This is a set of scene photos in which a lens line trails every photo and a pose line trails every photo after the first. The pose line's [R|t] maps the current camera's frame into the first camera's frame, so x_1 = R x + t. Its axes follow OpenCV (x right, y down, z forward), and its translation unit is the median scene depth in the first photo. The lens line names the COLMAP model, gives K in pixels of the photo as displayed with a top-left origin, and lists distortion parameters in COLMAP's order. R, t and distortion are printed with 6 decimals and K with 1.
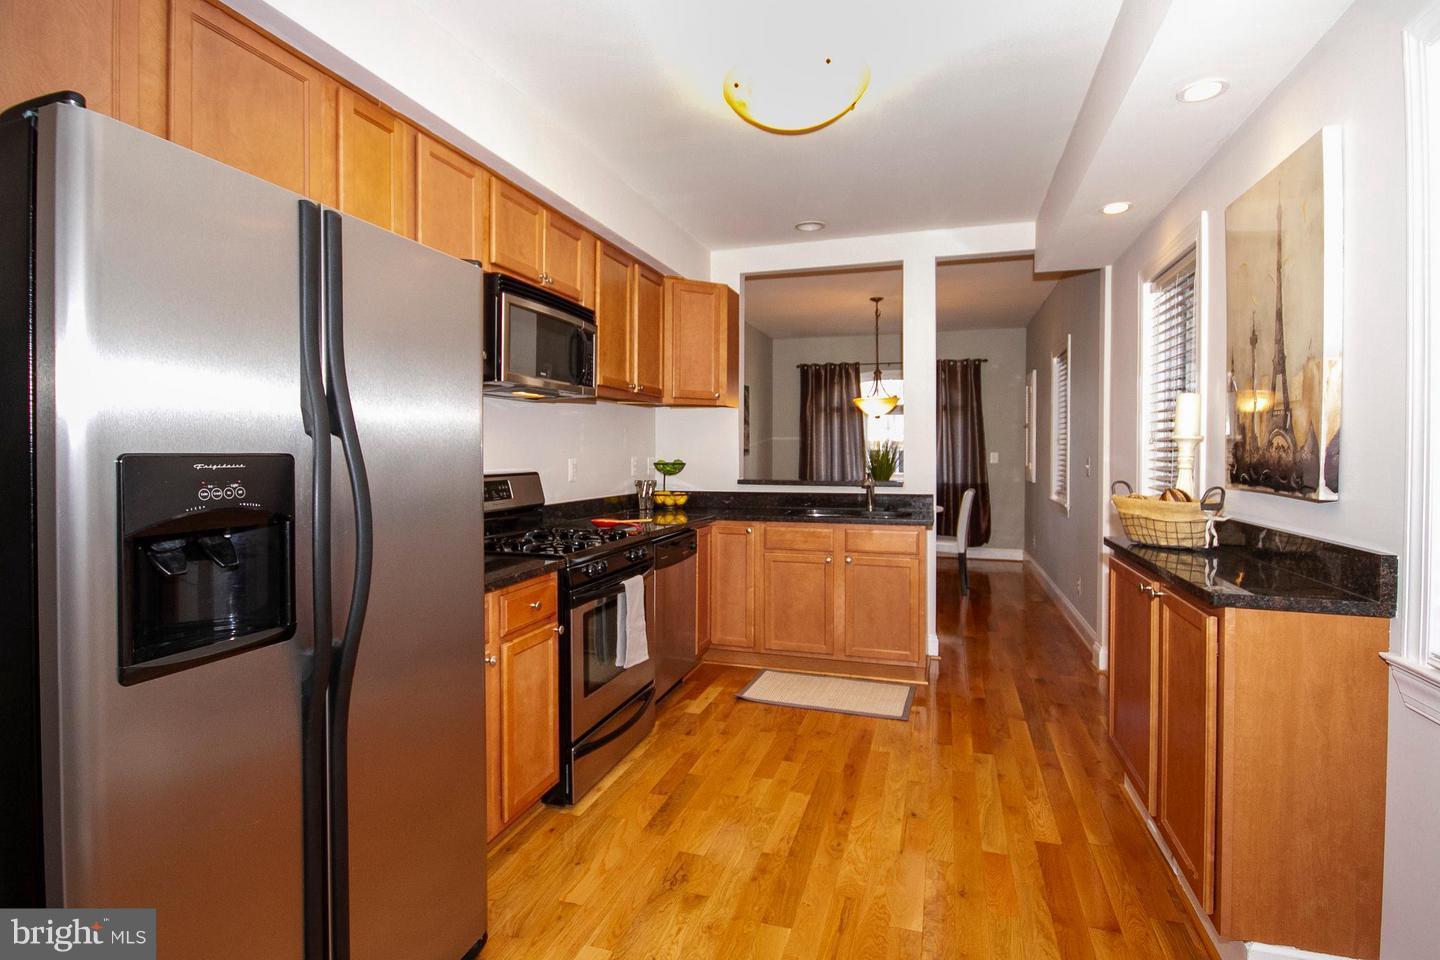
lens RADIAL K [[772.9, 0, 703.0], [0, 772.9, 418.6], [0, 0, 1]] dist [-0.001618, -0.000091]
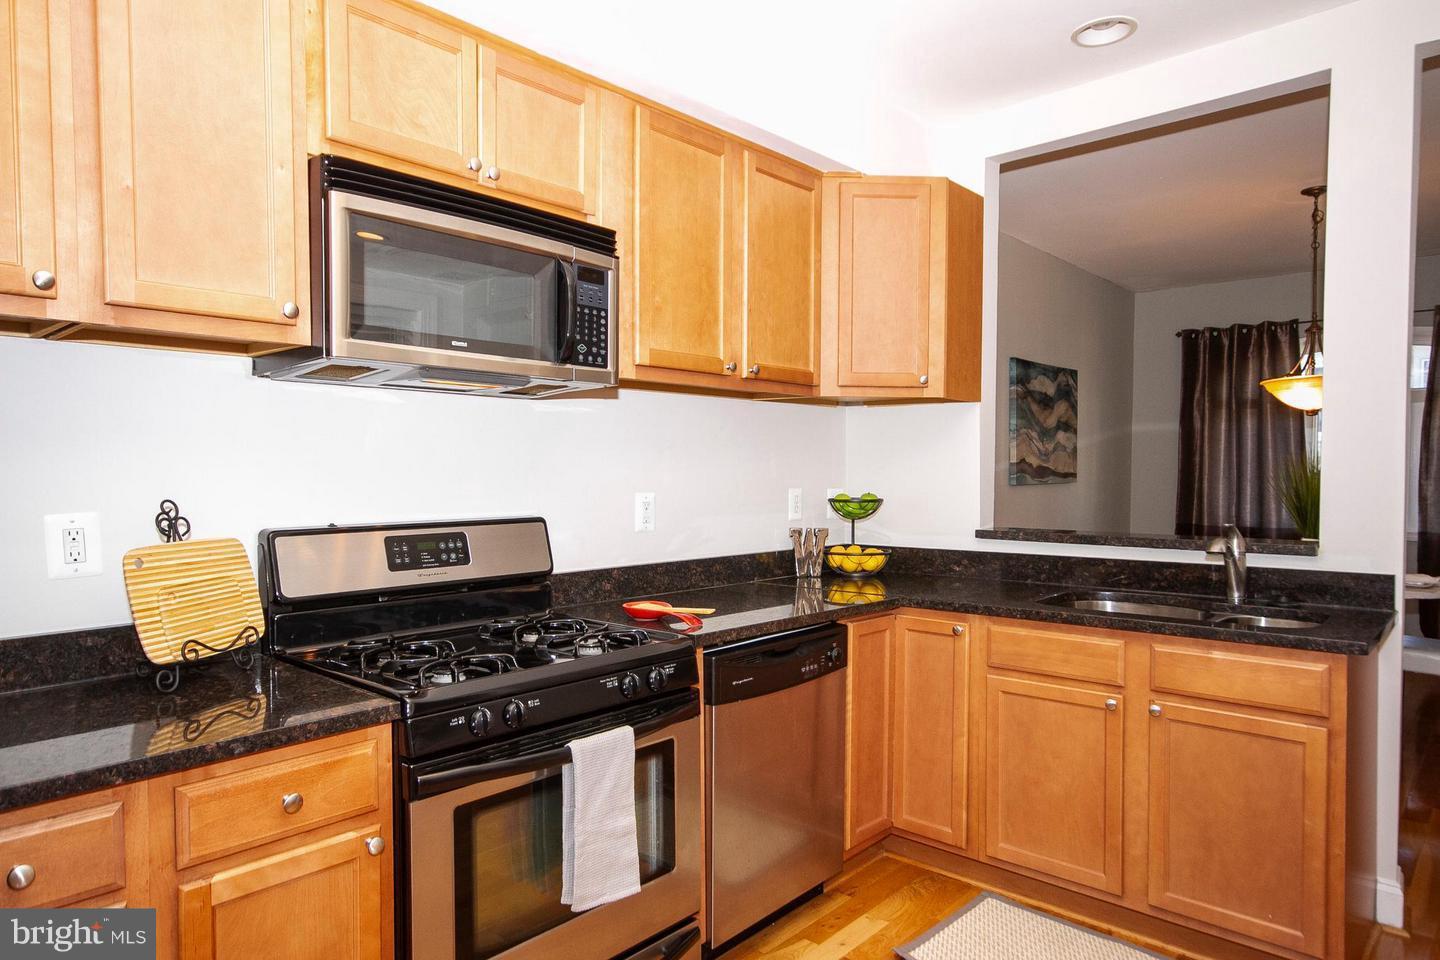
lens RADIAL K [[908.8, 0, 720.0], [0, 908.8, 480.0], [0, 0, 1]] dist [0.012953, 0.001673]
pose [[0.908800, 0.000756, -0.417231, 0.174645], [0.020786, 0.998675, 0.047086, 0.009083], [0.416714, -0.051465, 0.907580, 0.373867]]
